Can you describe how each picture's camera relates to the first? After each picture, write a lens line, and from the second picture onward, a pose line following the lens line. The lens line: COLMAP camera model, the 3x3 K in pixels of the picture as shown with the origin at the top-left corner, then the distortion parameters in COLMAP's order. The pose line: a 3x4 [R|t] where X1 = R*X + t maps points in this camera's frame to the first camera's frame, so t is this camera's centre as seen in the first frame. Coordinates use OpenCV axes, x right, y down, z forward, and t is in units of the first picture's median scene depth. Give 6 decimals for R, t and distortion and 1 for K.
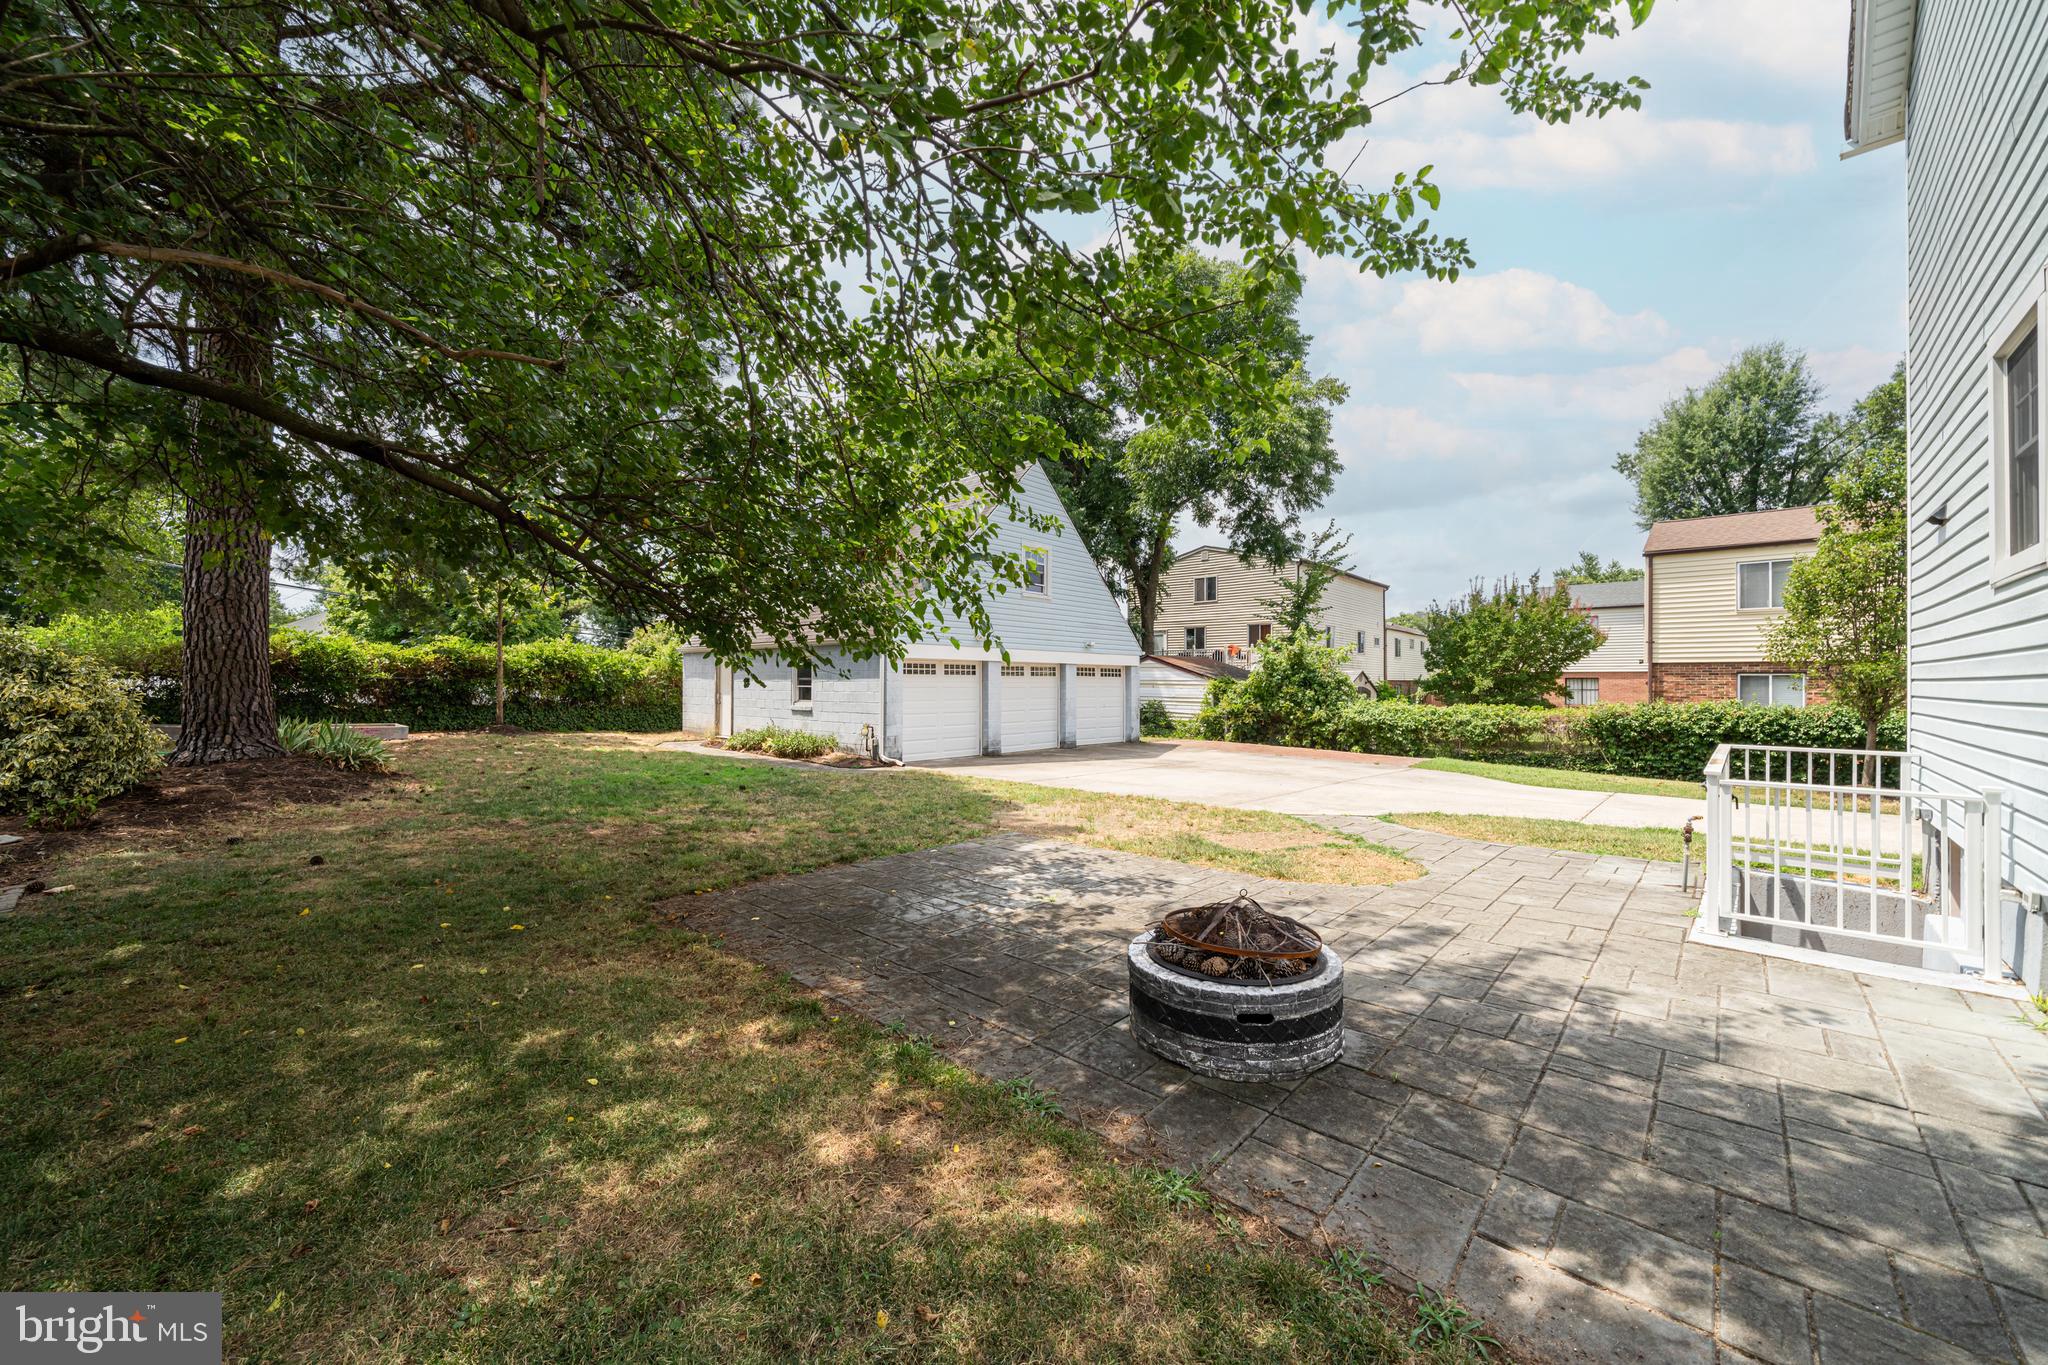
lens RADIAL K [[765.1, 0, 1022.3], [0, 765.1, 675.5], [0, 0, 1]] dist [-0.002609, -0.000090]
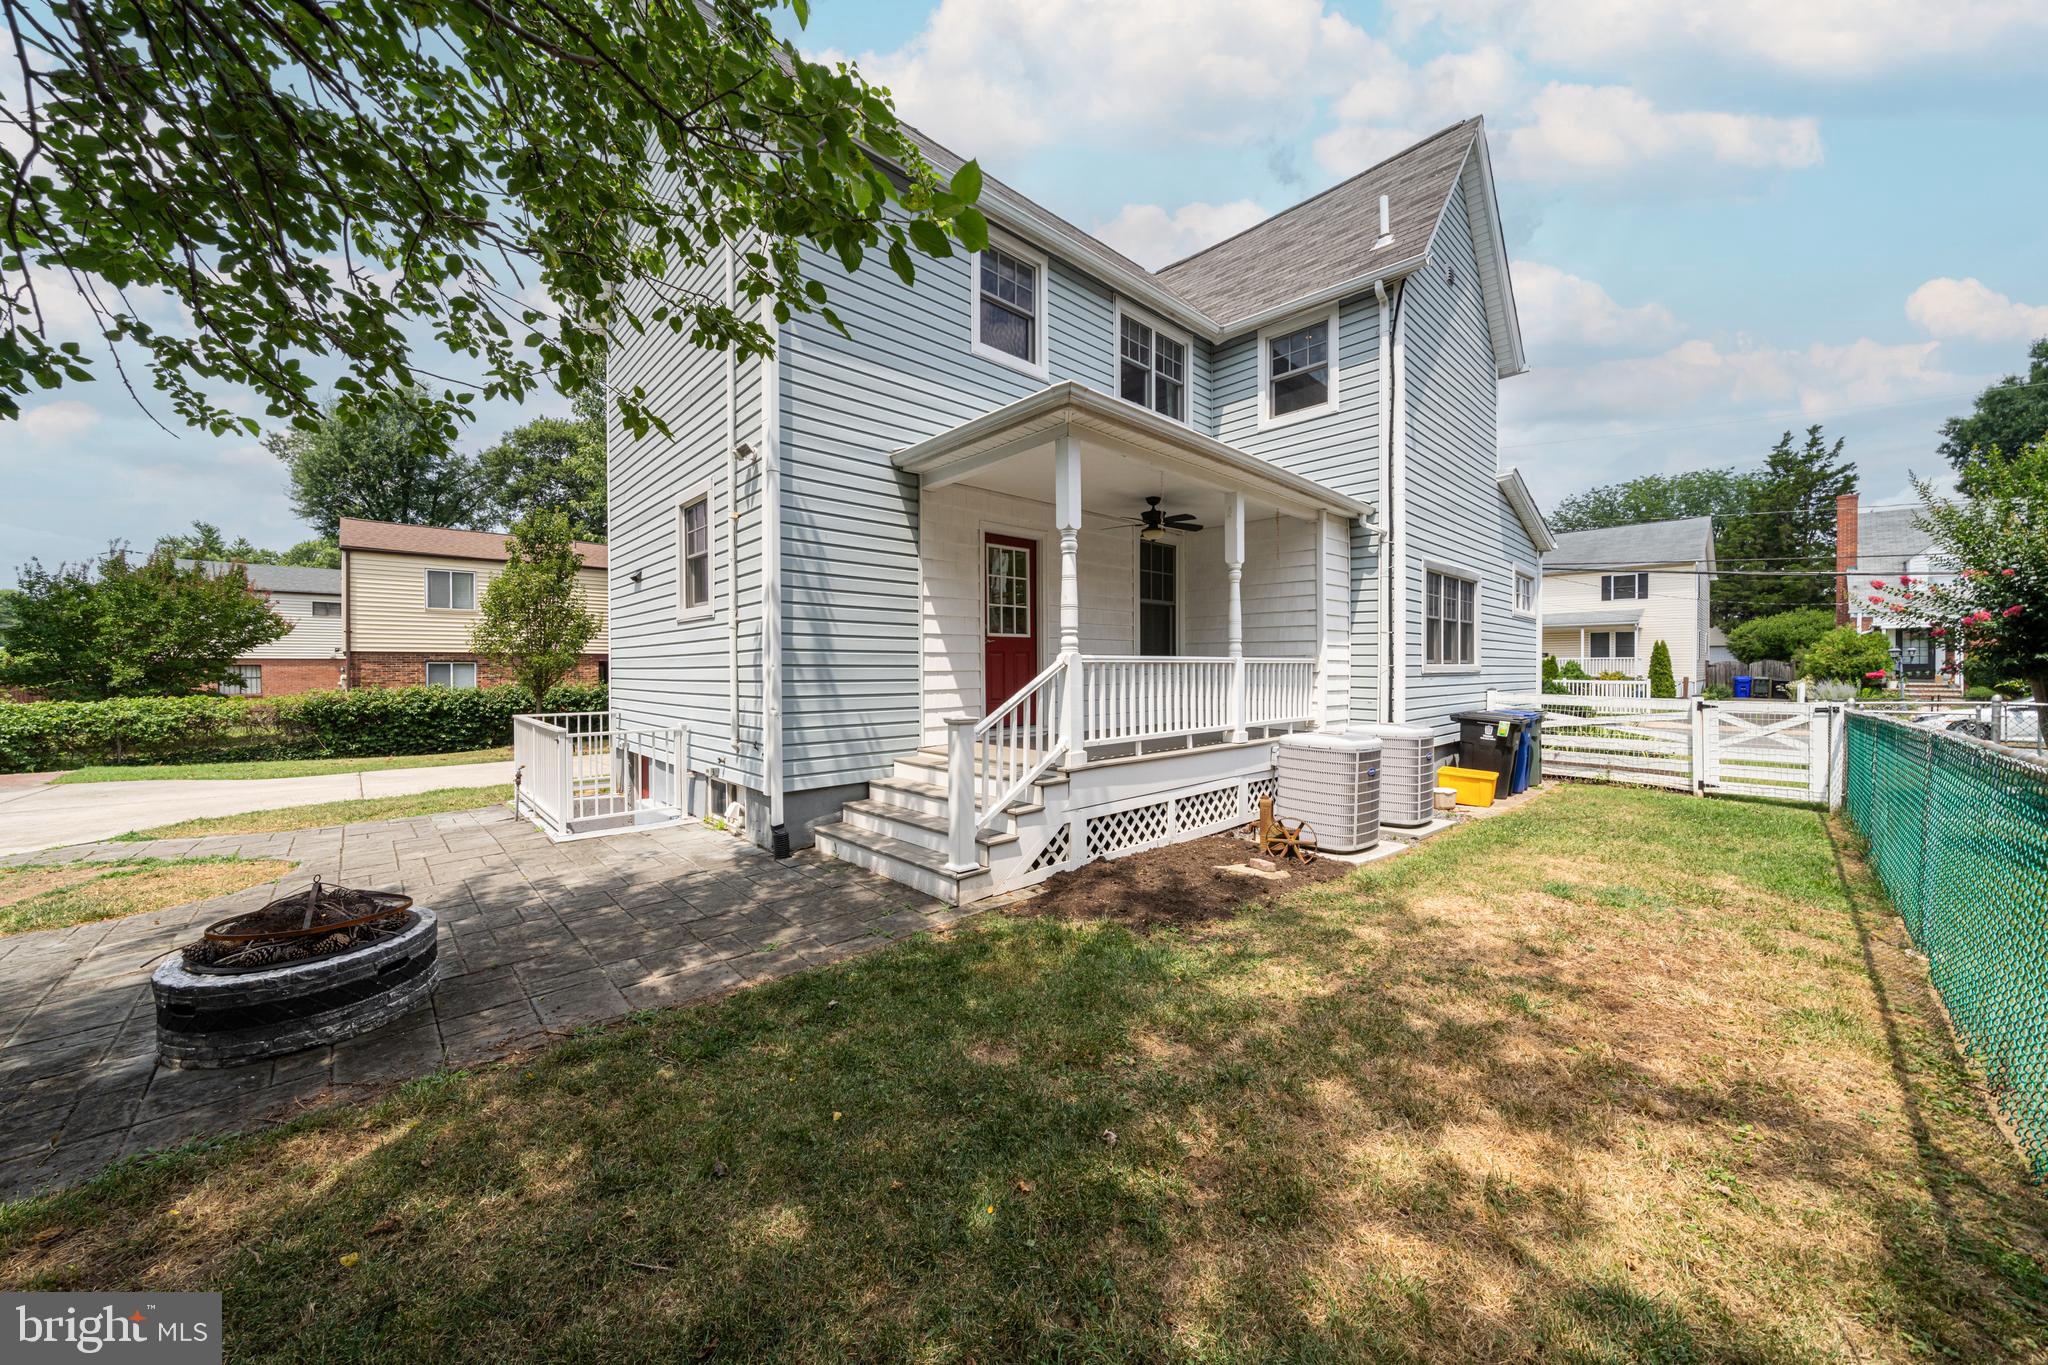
lens RADIAL K [[712.1, 0, 1023.1], [0, 712.1, 674.3], [0, 0, 1]] dist [-0.003875, 0.000067]
pose [[0.068678, -0.012345, 0.997562, -0.331717], [-0.004663, 0.999909, 0.012695, -0.005331], [-0.997628, -0.005523, 0.068614, -0.011396]]
